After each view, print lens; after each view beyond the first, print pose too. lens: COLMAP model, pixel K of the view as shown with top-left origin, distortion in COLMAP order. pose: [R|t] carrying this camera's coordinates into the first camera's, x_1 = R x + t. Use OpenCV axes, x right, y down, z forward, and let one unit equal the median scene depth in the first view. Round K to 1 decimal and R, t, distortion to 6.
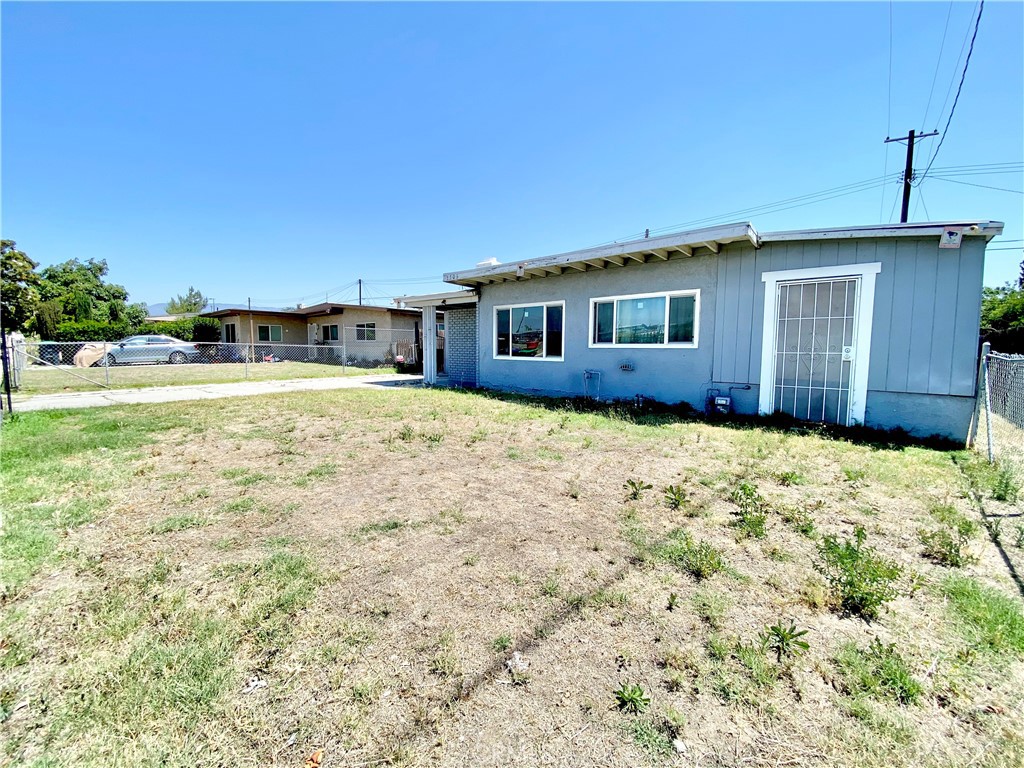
lens RADIAL K [[413.9, 0, 511.4], [0, 413.9, 378.7], [0, 0, 1]] dist [0.043313, -0.033082]
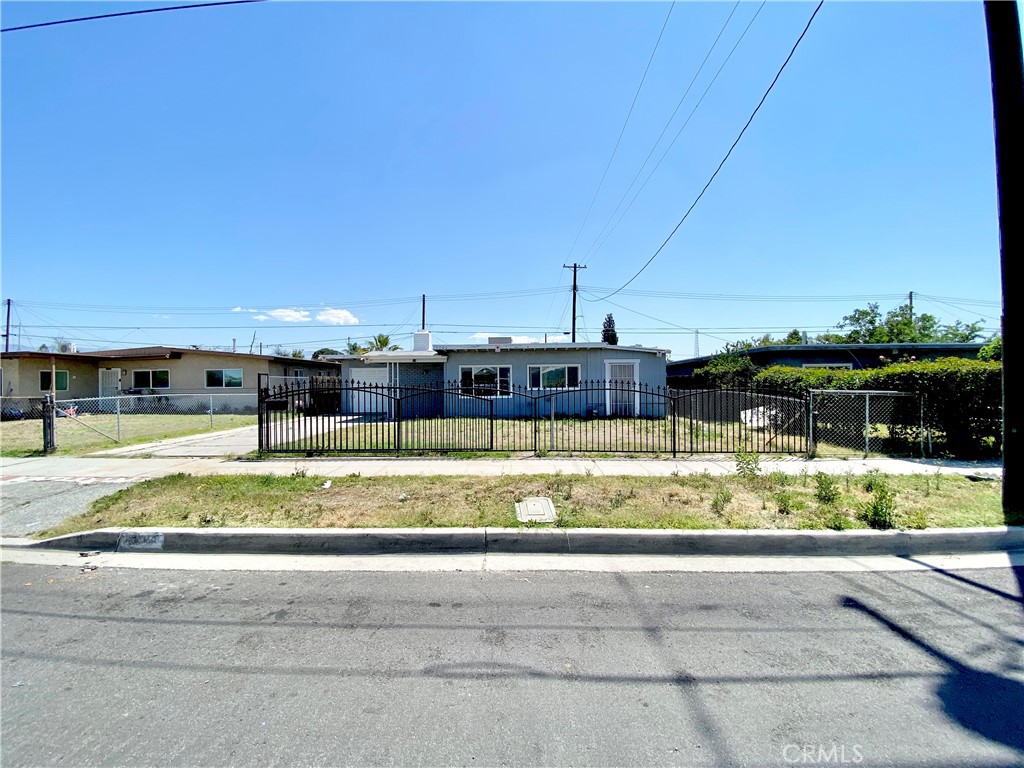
lens RADIAL K [[413.9, 0, 511.4], [0, 413.9, 378.7], [0, 0, 1]] dist [0.043313, -0.033082]
pose [[0.767023, -0.009633, 0.641548, -1.024285], [0.066799, 0.995653, -0.064913, -0.007177], [-0.638134, 0.092644, 0.764331, -0.390005]]
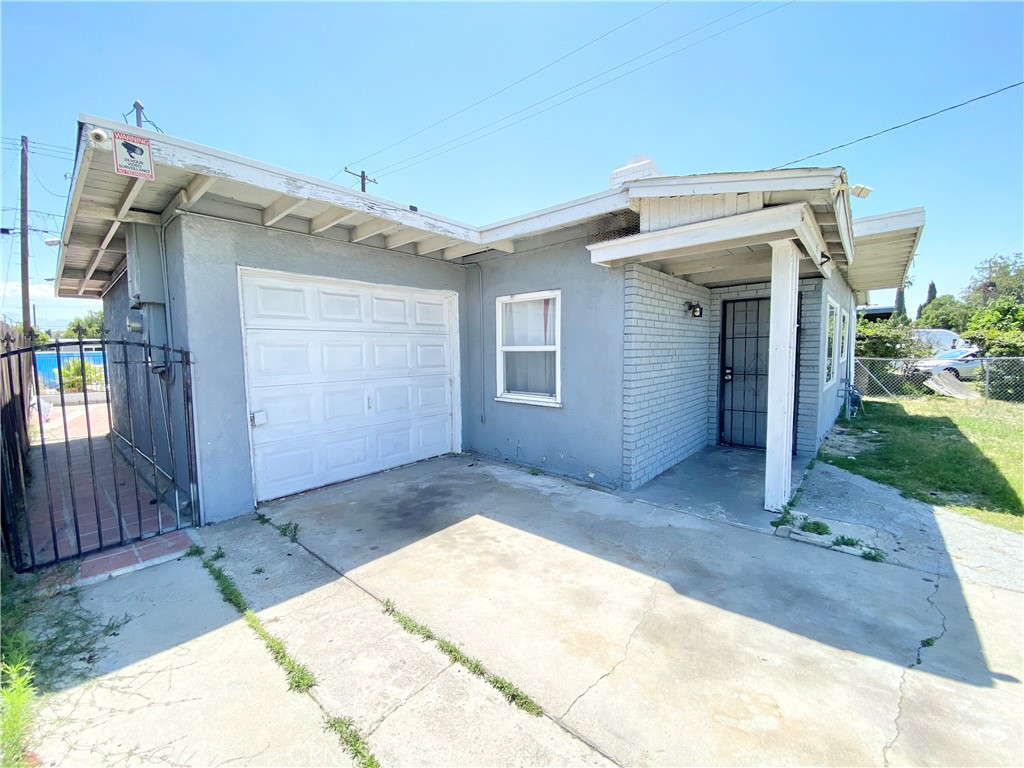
lens RADIAL K [[404.8, 0, 508.4], [0, 404.8, 381.4], [0, 0, 1]] dist [0.027502, -0.021091]
pose [[-0.002093, -0.089688, 0.995968, -0.650830], [0.091220, 0.991800, 0.089504, -0.166946], [-0.995829, 0.091039, 0.006105, 1.590067]]
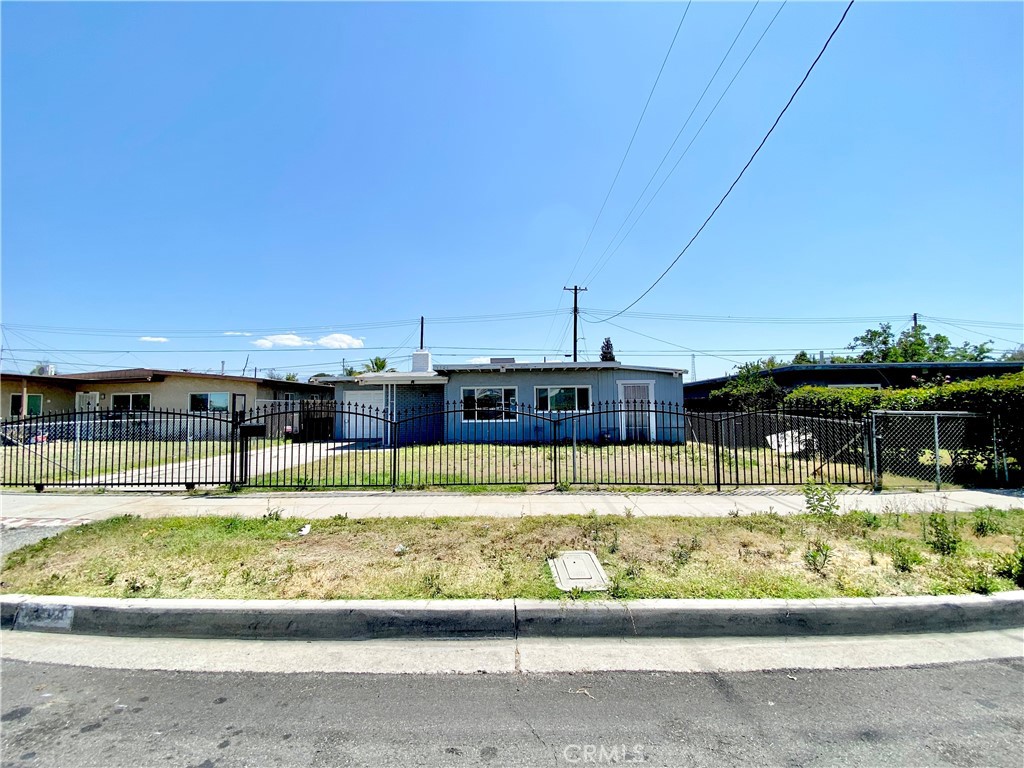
lens RADIAL K [[413.9, 0, 511.4], [0, 413.9, 378.7], [0, 0, 1]] dist [0.043313, -0.033082]
pose [[0.762317, 0.026272, 0.646671, -0.972321], [0.070386, 0.989884, -0.123189, -0.009090], [-0.643365, 0.139425, 0.752756, -0.272861]]
